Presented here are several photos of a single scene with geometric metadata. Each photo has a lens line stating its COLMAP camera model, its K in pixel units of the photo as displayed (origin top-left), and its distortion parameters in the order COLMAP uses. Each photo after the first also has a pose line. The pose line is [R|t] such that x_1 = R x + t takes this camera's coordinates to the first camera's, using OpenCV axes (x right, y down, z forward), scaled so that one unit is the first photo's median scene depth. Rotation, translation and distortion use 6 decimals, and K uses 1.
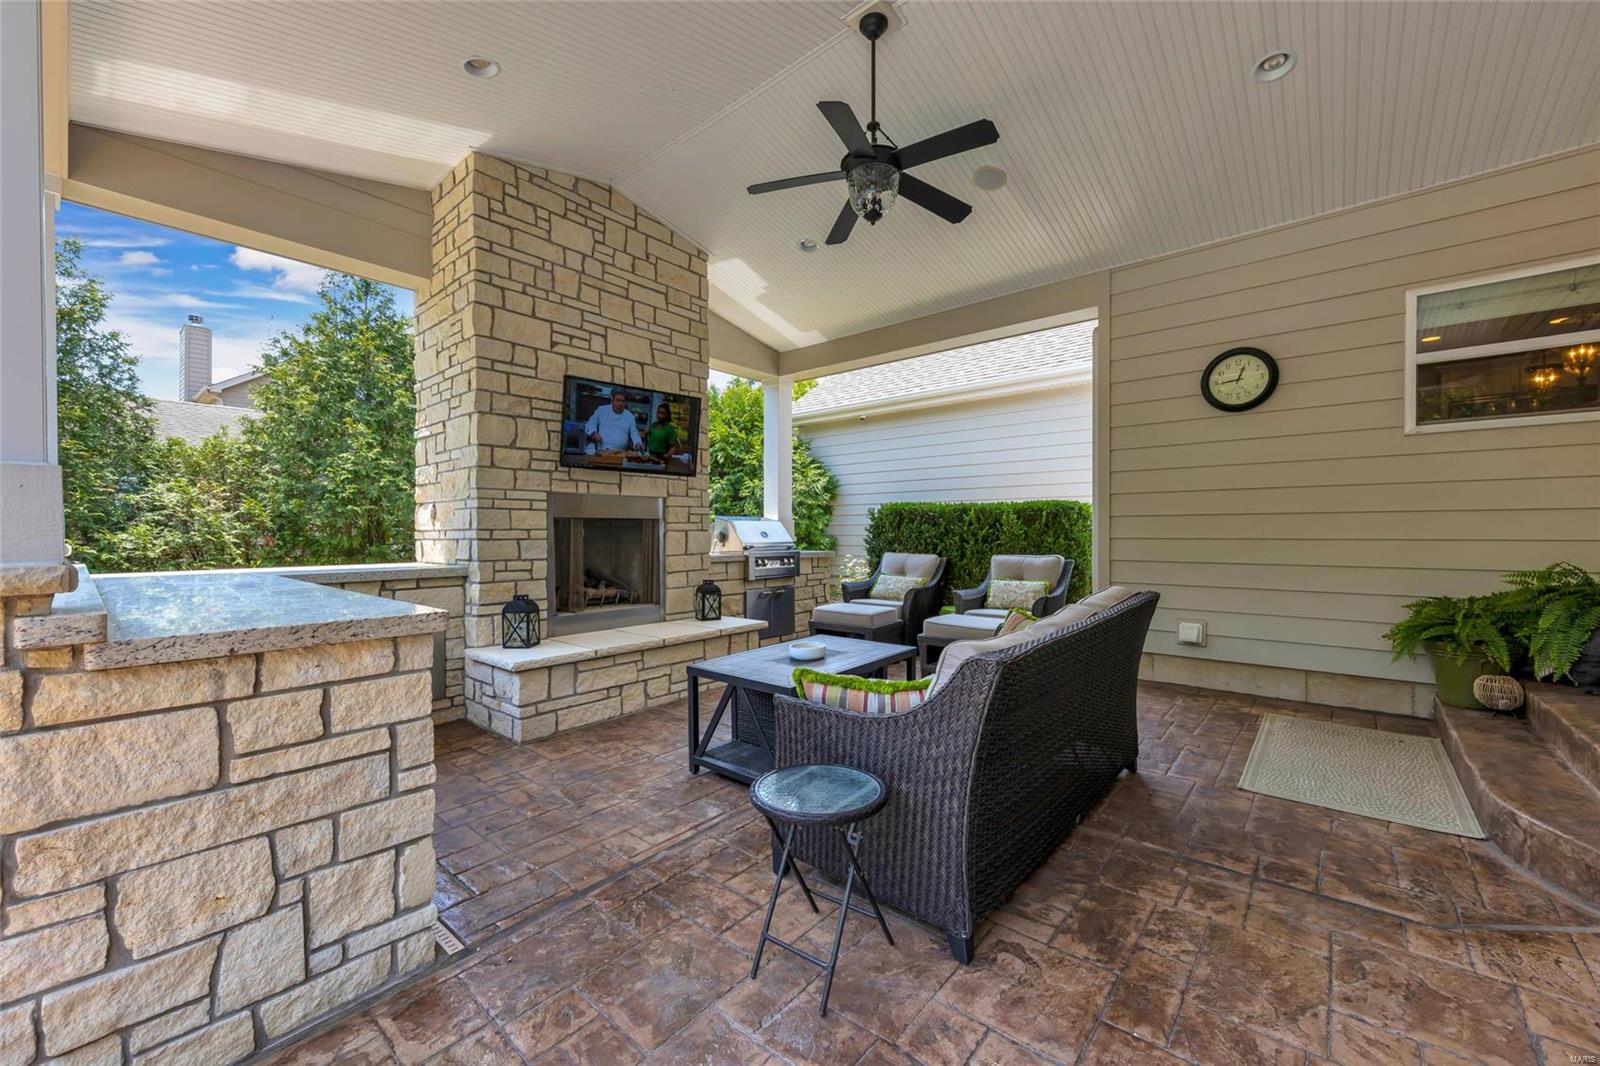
lens RADIAL K [[626.4, 0, 801.7], [0, 626.4, 531.1], [0, 0, 1]] dist [0.001266, 0.000447]
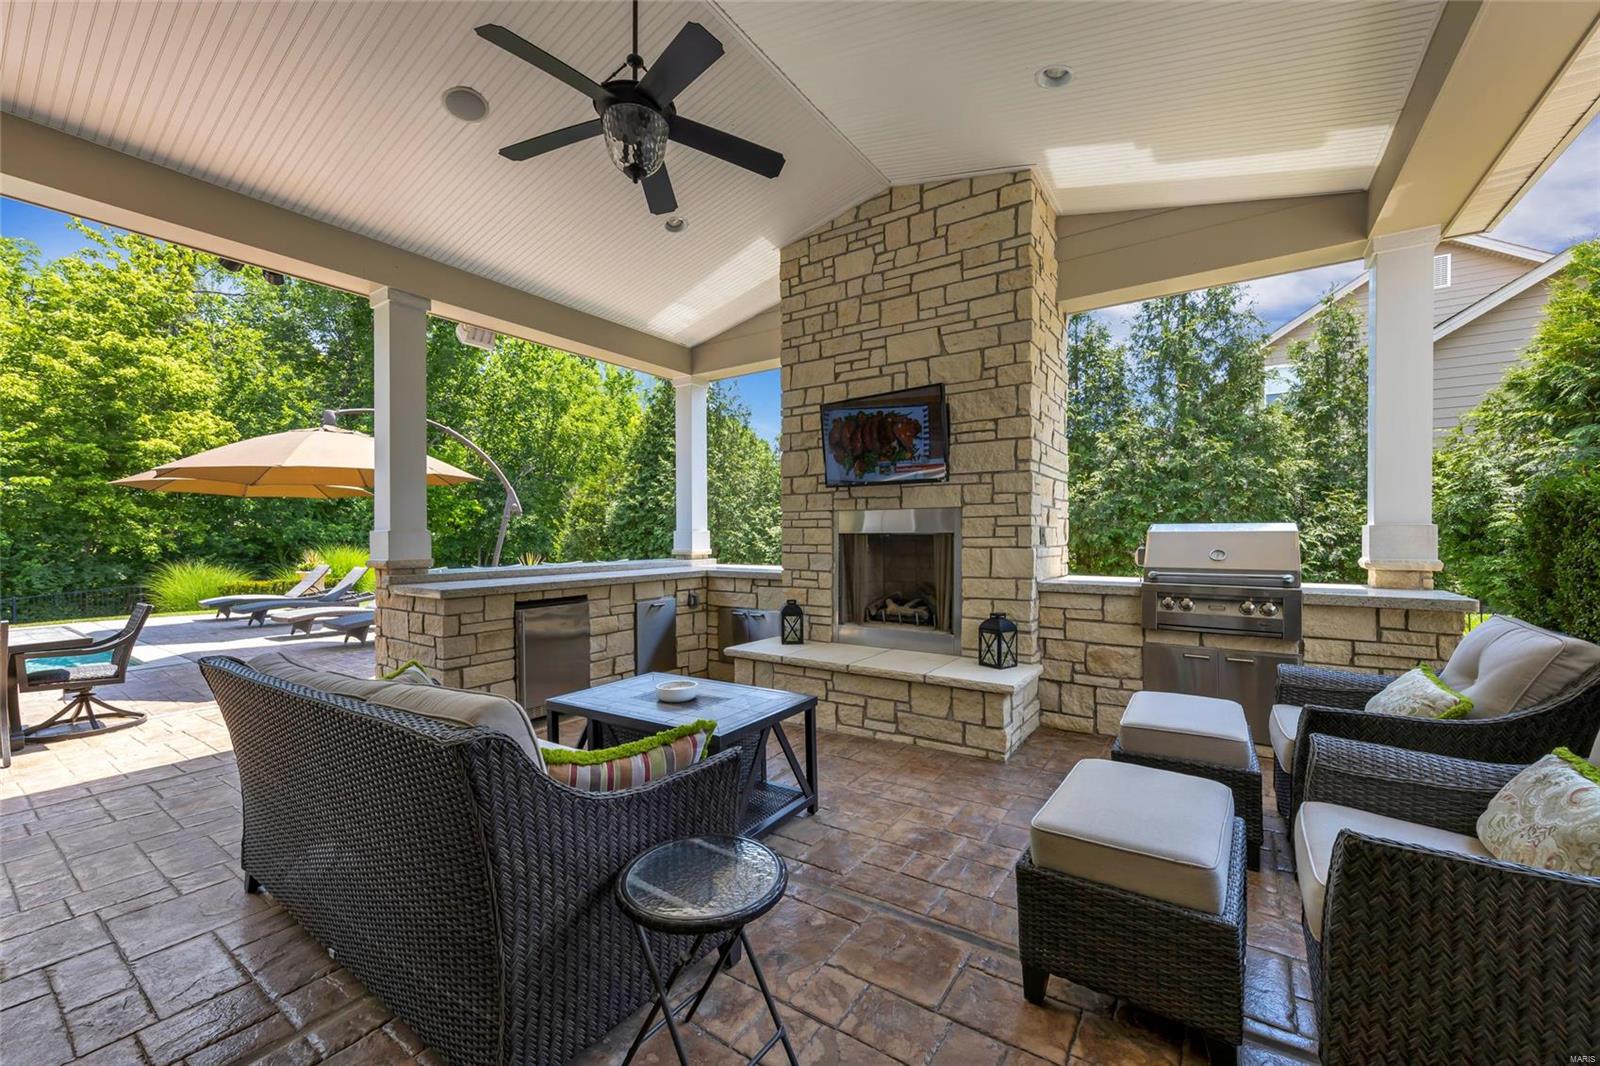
lens RADIAL K [[626.4, 0, 801.7], [0, 626.4, 531.1], [0, 0, 1]] dist [0.001266, 0.000447]
pose [[0.103747, 0.001426, -0.994603, 0.655104], [0.007165, 0.999972, 0.002181, -0.028044], [0.994578, -0.007353, 0.103734, 0.785012]]
